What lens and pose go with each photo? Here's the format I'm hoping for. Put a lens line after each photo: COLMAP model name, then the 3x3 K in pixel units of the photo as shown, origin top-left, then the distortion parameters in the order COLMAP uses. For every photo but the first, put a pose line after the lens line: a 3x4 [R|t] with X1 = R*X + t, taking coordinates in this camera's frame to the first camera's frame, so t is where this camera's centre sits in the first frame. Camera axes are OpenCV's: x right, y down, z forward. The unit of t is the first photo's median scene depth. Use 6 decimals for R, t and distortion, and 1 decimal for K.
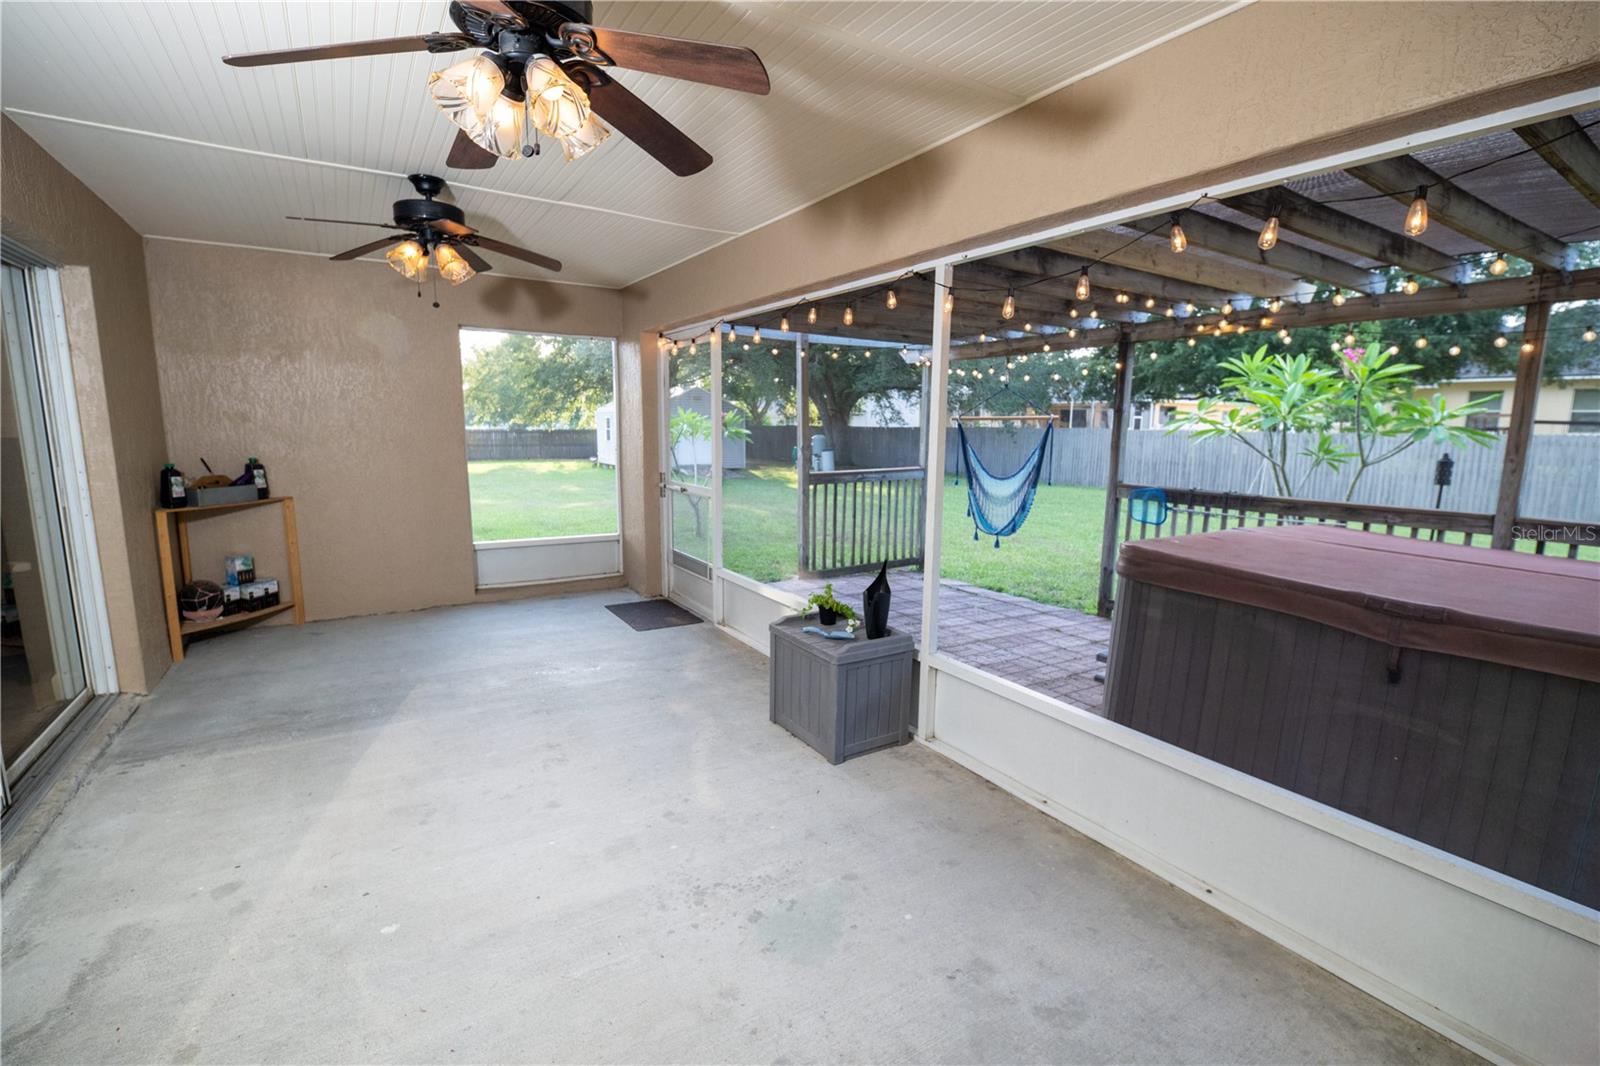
lens RADIAL K [[704.4, 0, 803.2], [0, 704.4, 538.1], [0, 0, 1]] dist [0.011879, -0.000375]
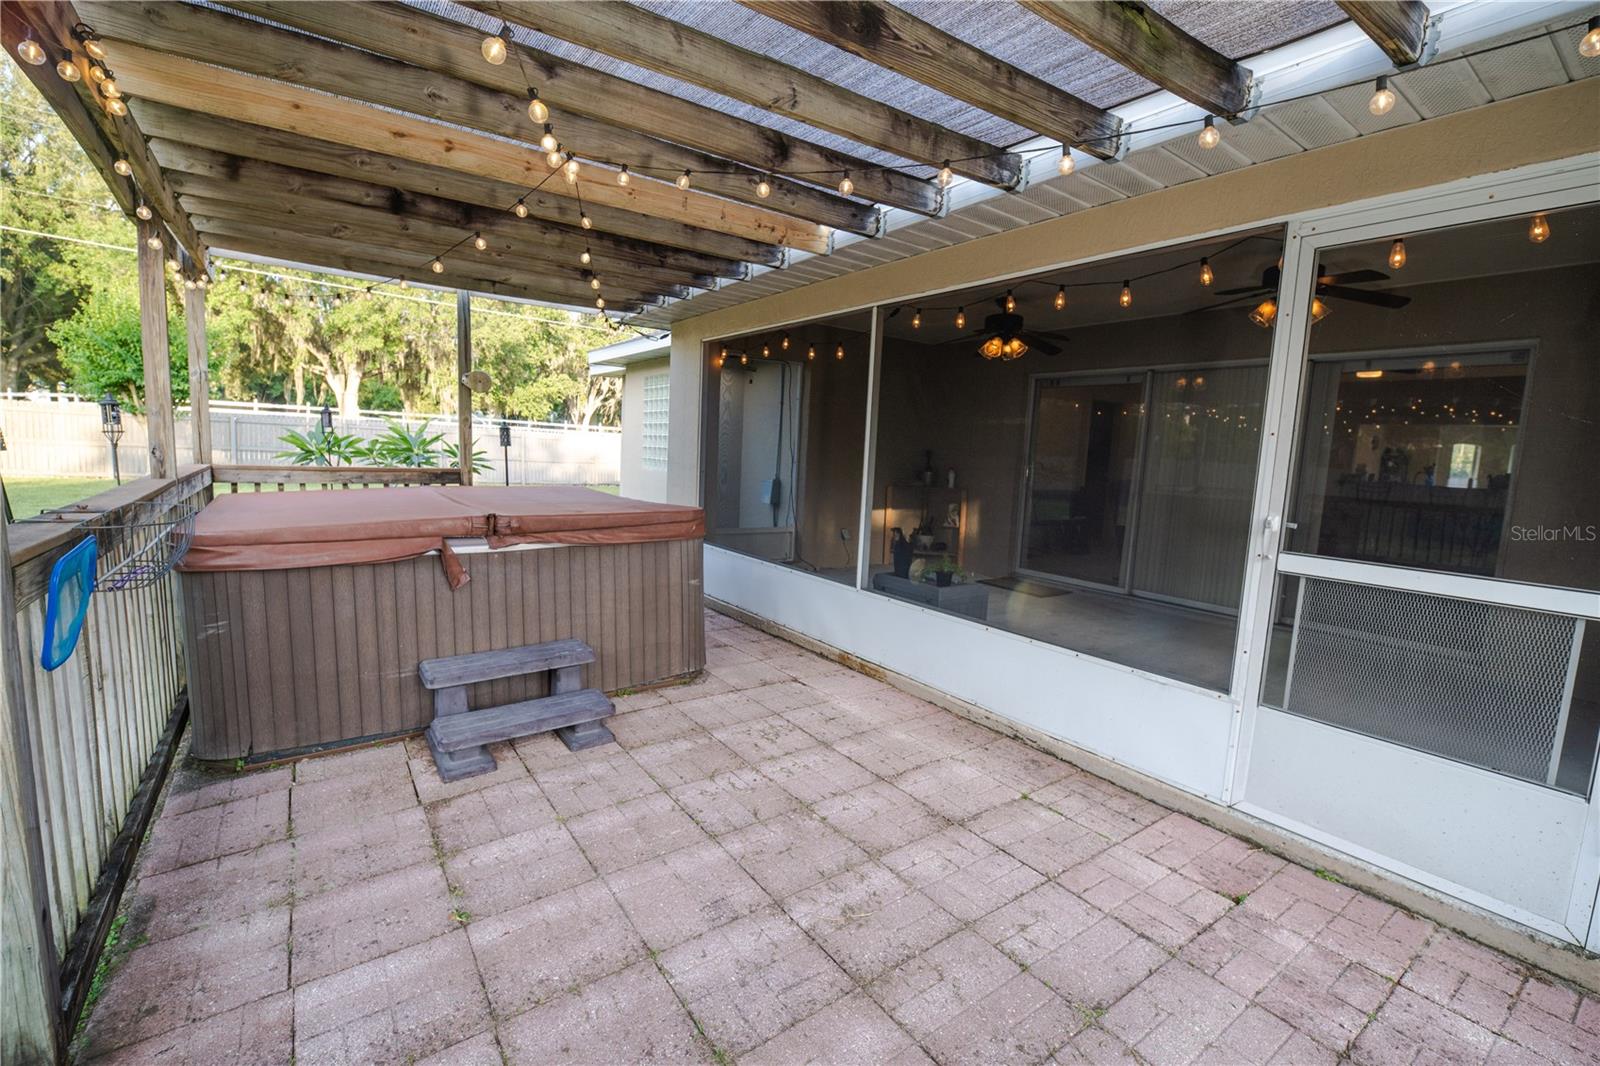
lens RADIAL K [[704.4, 0, 803.2], [0, 704.4, 538.1], [0, 0, 1]] dist [0.011879, -0.000375]
pose [[-0.998163, -0.043407, -0.042259, 0.207947], [-0.053663, 0.957243, 0.284263, -0.182326], [0.028113, 0.286009, -0.957814, 1.340065]]
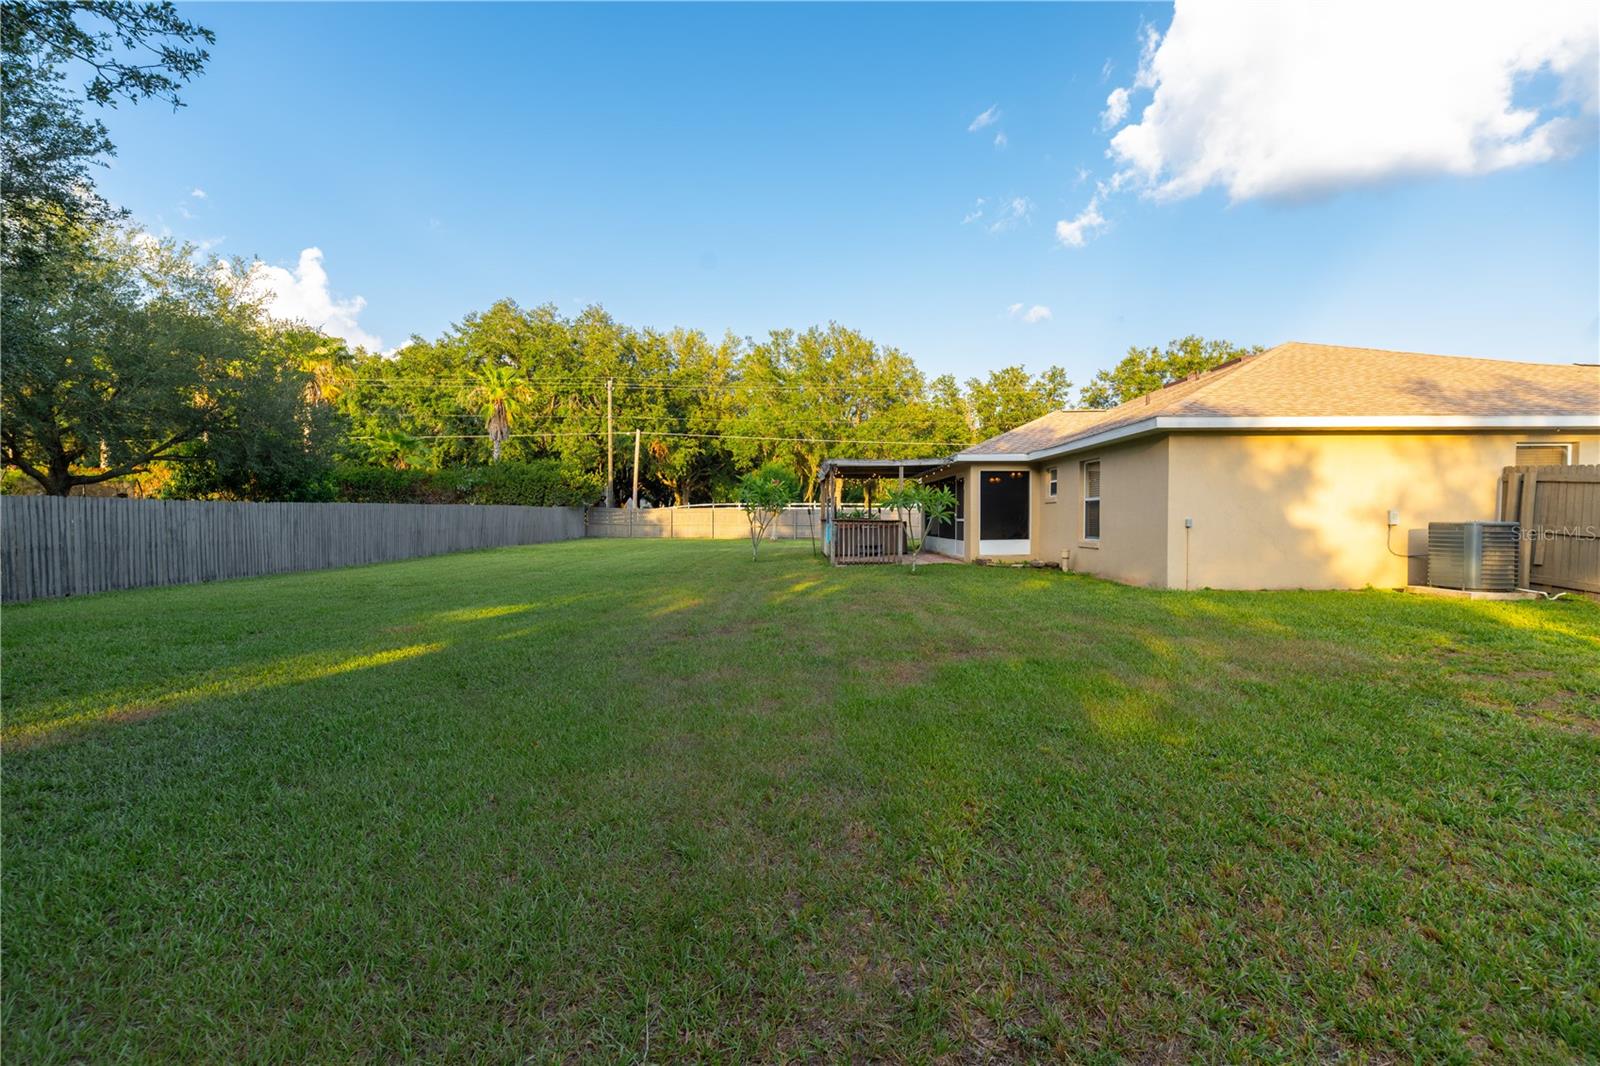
lens RADIAL K [[704.4, 0, 803.2], [0, 704.4, 538.1], [0, 0, 1]] dist [0.011879, -0.000375]
pose [[-0.845000, -0.025860, 0.534141, -1.042924], [0.076061, 0.982863, 0.167911, -0.525649], [-0.529330, 0.182512, -0.828553, 3.648891]]
